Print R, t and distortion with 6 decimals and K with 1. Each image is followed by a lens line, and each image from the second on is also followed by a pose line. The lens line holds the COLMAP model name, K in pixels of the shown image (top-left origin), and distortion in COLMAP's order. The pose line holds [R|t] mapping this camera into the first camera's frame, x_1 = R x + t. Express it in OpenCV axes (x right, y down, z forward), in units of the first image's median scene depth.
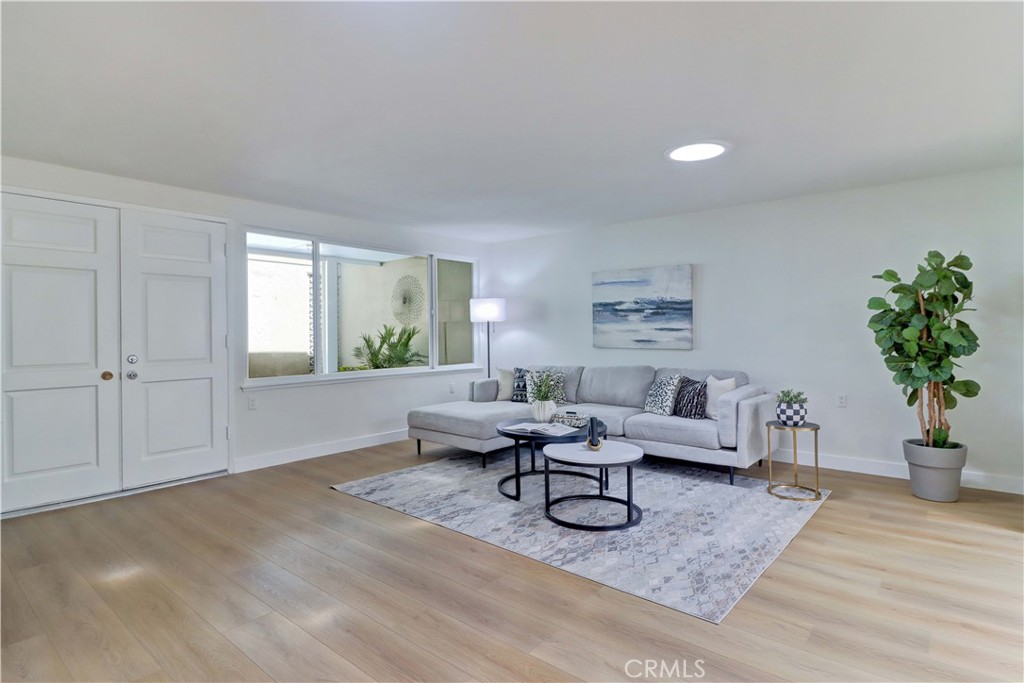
lens RADIAL K [[533.1, 0, 512.0], [0, 533.1, 341.5], [0, 0, 1]] dist [-0.002855, -0.000638]
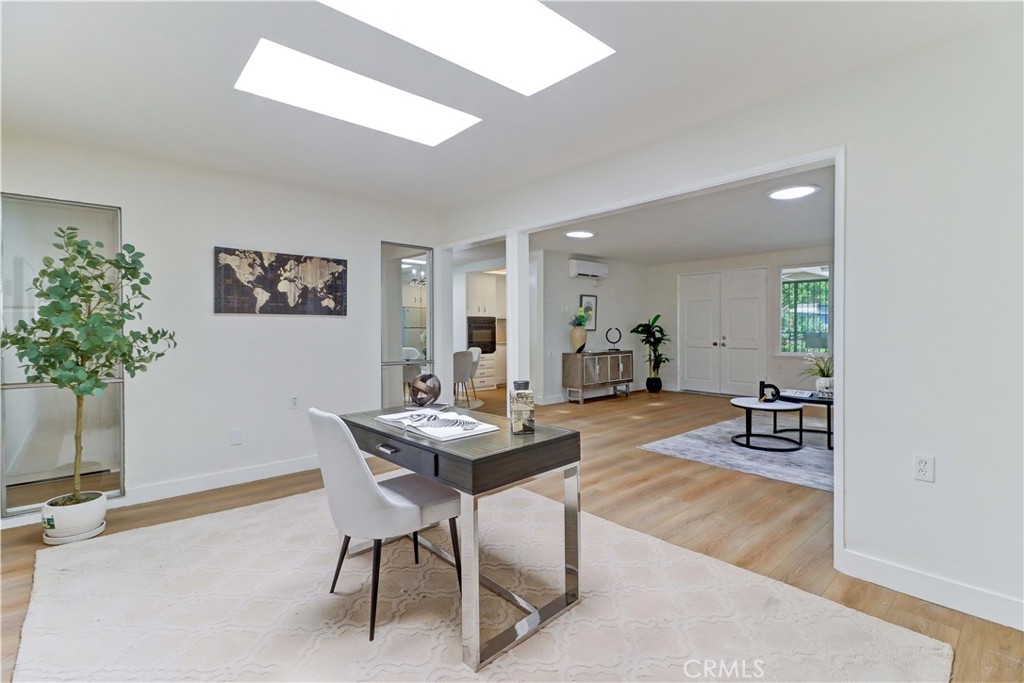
lens RADIAL K [[474.7, 0, 516.7], [0, 474.7, 334.6], [0, 0, 1]] dist [0.005131, -0.000164]
pose [[-0.141273, 0.022851, -0.989707, 2.049649], [-0.005182, 0.999703, 0.023822, -0.032613], [0.989957, 0.008494, -0.141113, 0.591156]]
